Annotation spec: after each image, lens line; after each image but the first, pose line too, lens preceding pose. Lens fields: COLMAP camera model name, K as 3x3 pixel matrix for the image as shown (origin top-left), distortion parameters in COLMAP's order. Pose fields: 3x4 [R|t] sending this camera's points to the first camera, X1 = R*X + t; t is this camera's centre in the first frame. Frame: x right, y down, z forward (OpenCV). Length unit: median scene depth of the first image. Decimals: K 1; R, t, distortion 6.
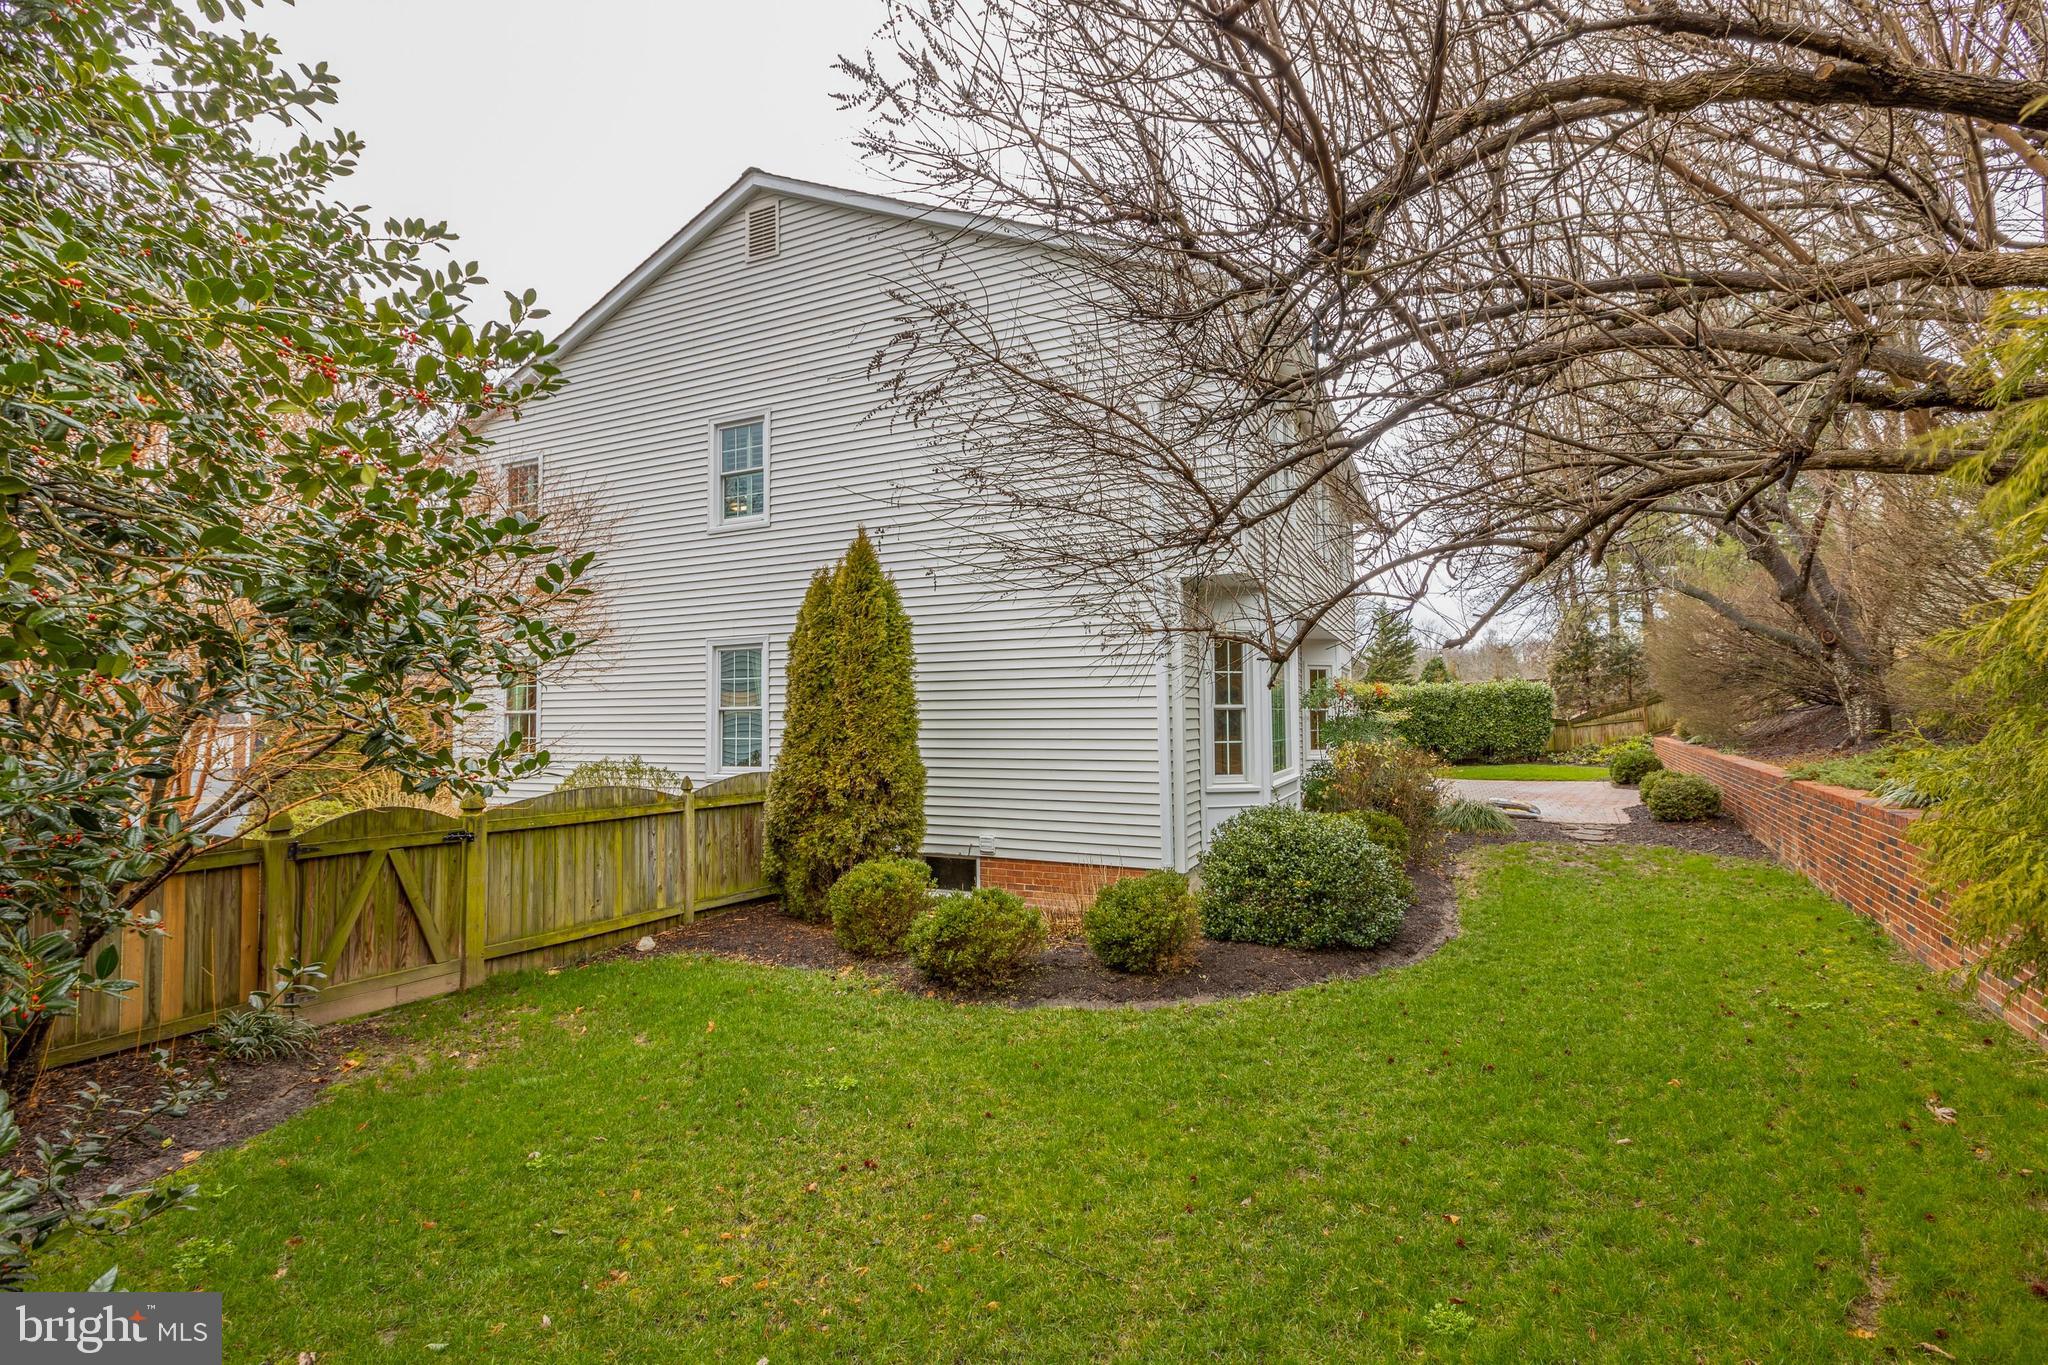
lens RADIAL K [[906.9, 0, 1025.3], [0, 906.9, 678.6], [0, 0, 1]] dist [0.005631, -0.004142]
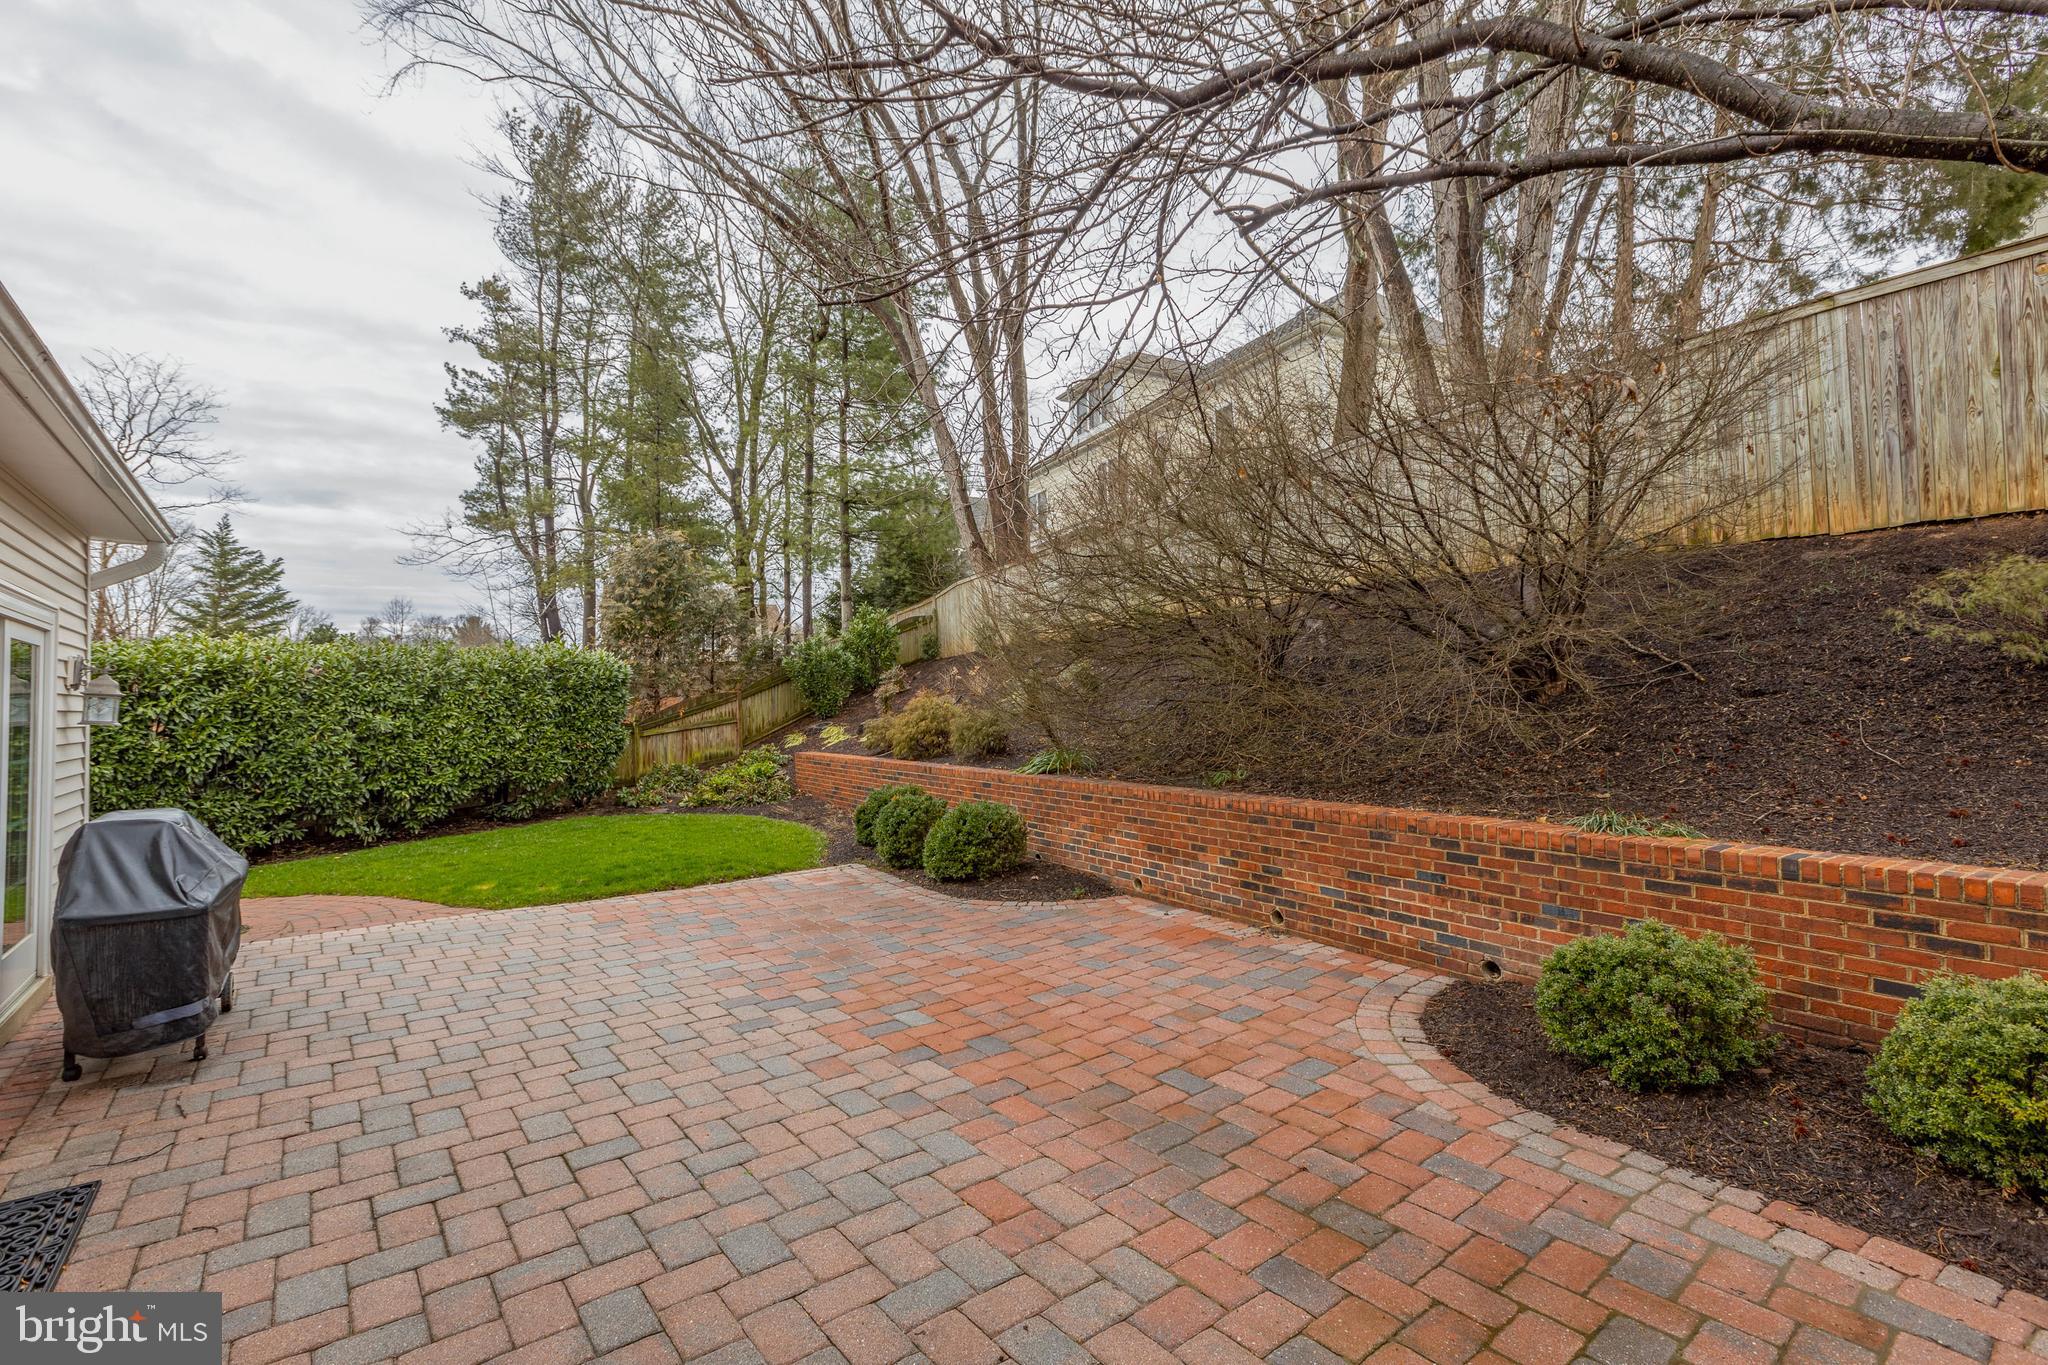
lens RADIAL K [[906.9, 0, 1025.3], [0, 906.9, 678.6], [0, 0, 1]] dist [0.005631, -0.004142]
pose [[0.457923, 0.030009, 0.888485, 0.682558], [-0.020876, 0.999517, -0.022999, 0.081239], [-0.888747, -0.008016, 0.458329, 1.684321]]
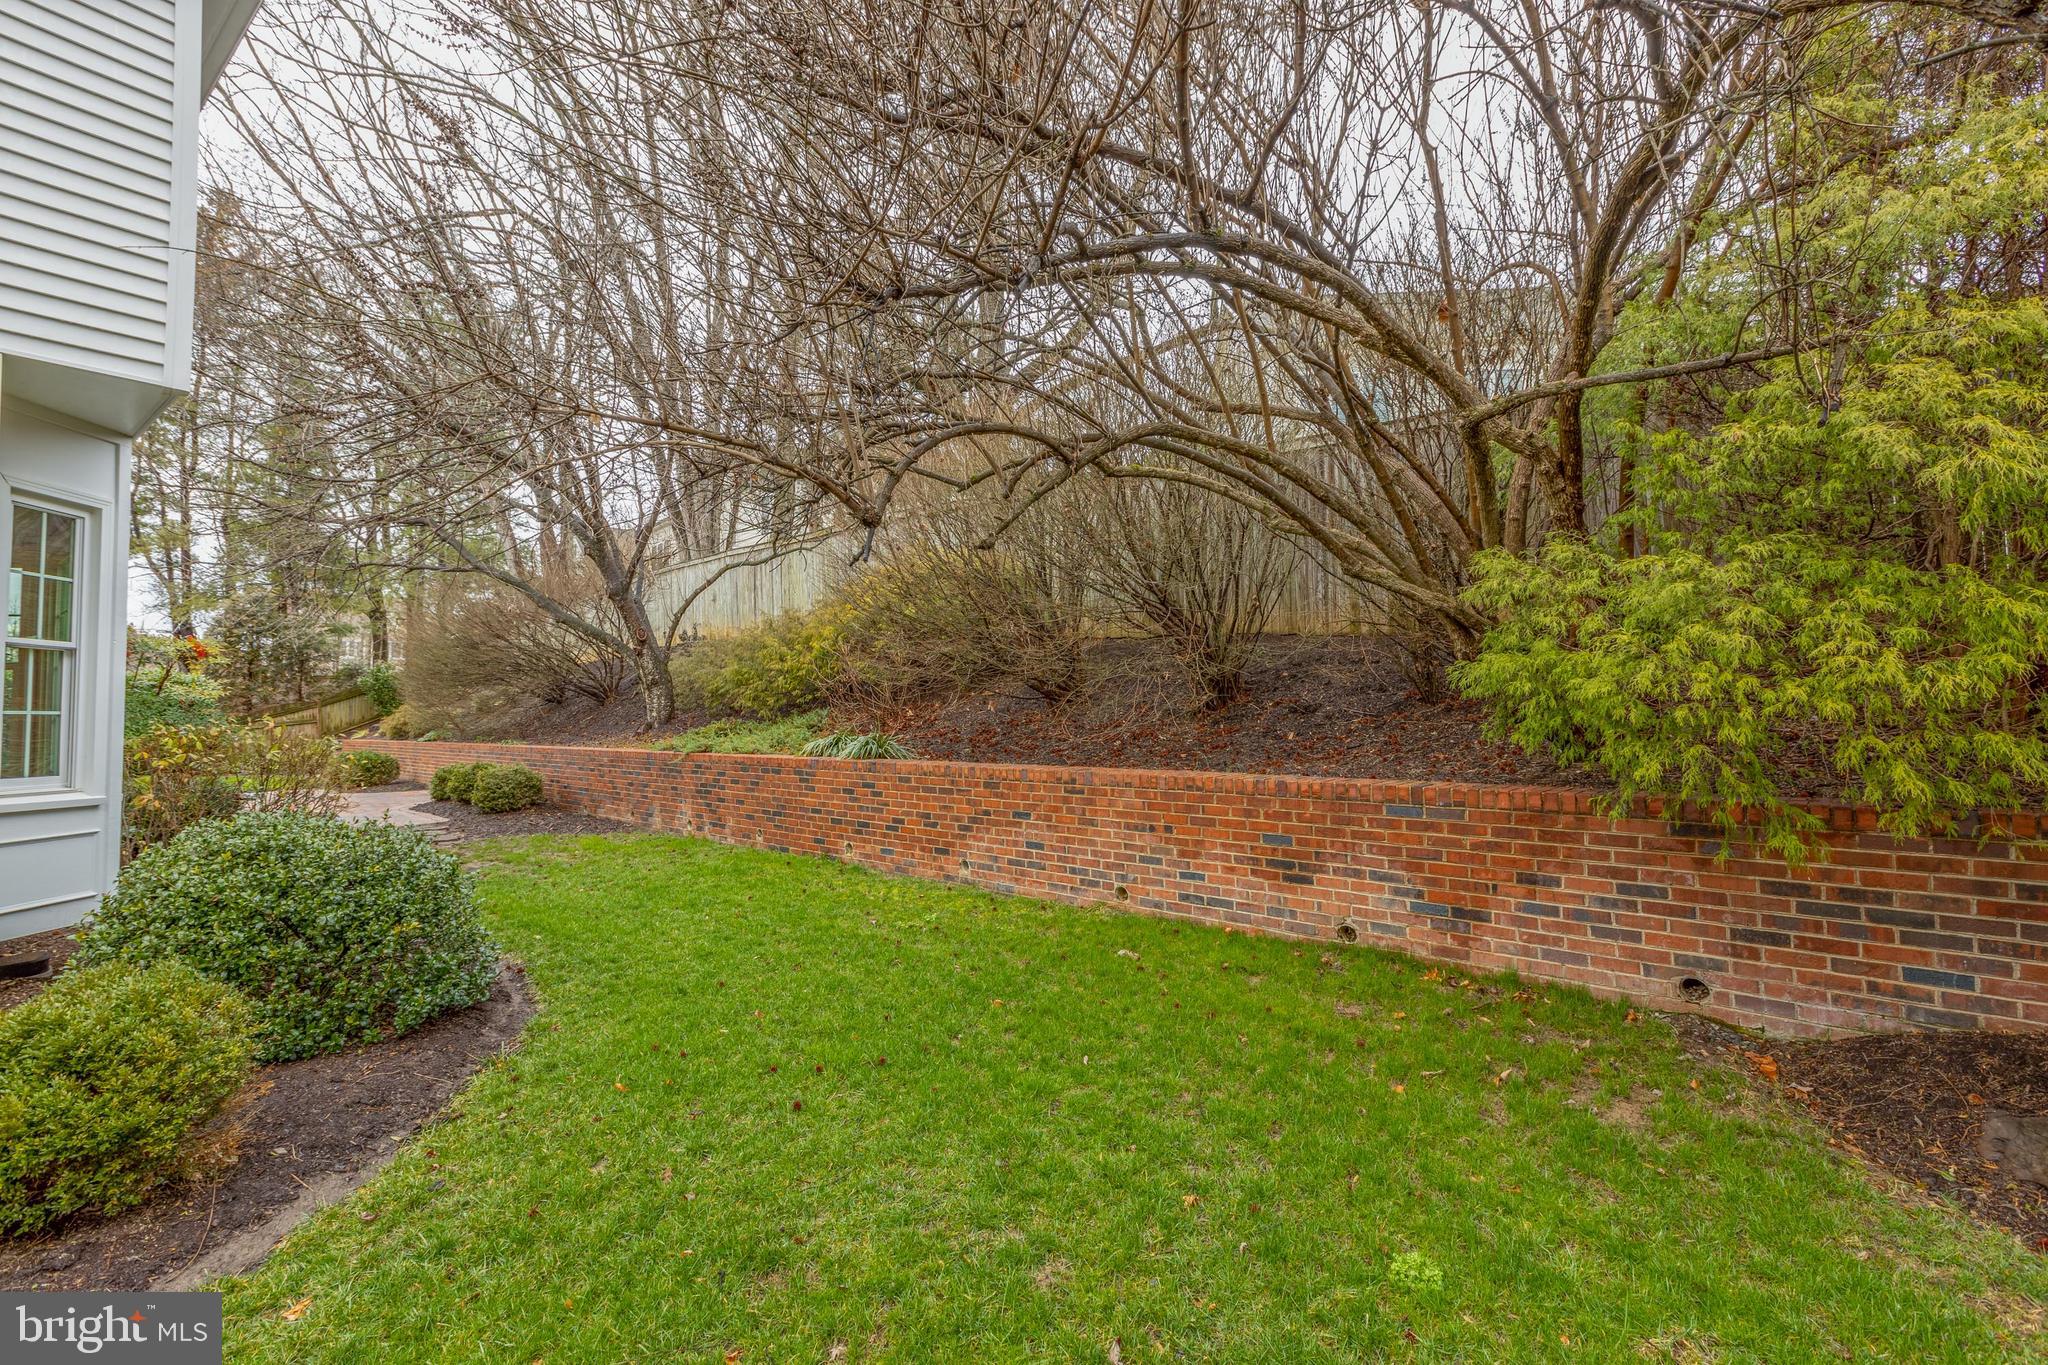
lens RADIAL K [[906.9, 0, 1025.3], [0, 906.9, 678.6], [0, 0, 1]] dist [0.005631, -0.004142]
pose [[0.223480, 0.048514, 0.973500, -0.147318], [-0.033663, 0.998549, -0.042035, 0.052083], [-0.974127, -0.023377, 0.224789, 0.342921]]
